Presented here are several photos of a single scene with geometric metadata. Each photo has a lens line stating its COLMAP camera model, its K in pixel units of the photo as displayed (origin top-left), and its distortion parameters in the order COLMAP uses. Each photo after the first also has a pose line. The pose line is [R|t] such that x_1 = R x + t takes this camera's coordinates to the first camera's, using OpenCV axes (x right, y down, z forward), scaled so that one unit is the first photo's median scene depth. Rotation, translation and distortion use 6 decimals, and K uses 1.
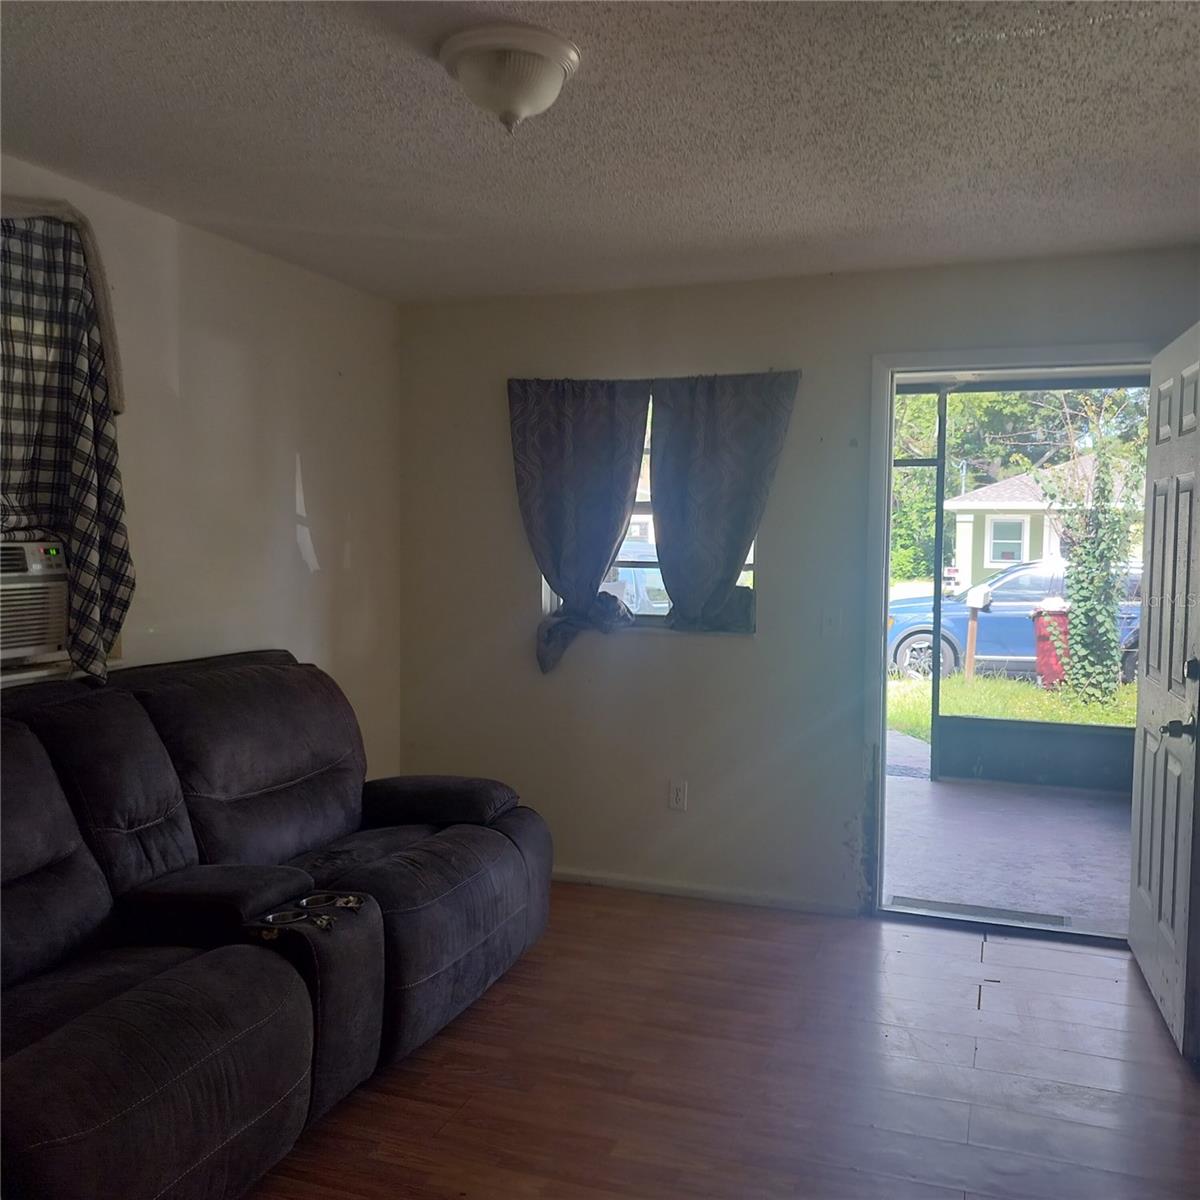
lens RADIAL K [[1096.2, 0, 600.0], [0, 1096.2, 600.0], [0, 0, 1]] dist [-0.001648, -0.014924]
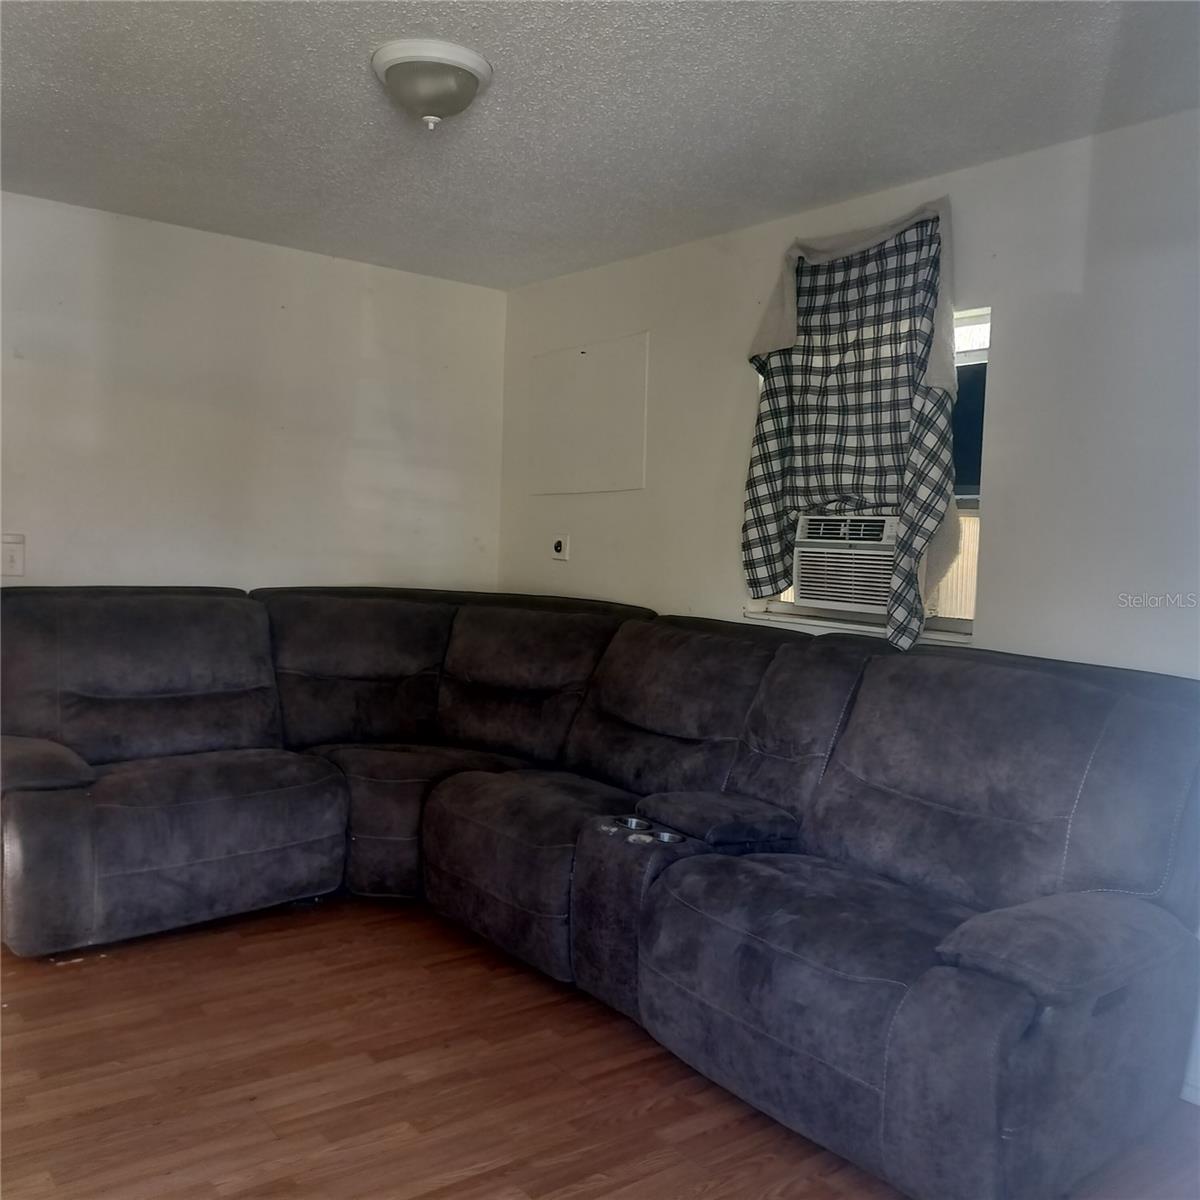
lens RADIAL K [[1096.2, 0, 600.0], [0, 1096.2, 600.0], [0, 0, 1]] dist [-0.001648, -0.014924]
pose [[-0.550866, 0.017996, -0.834399, 0.612823], [-0.084913, 0.993371, 0.077484, -0.028712], [0.830263, 0.113535, -0.545687, 1.392186]]
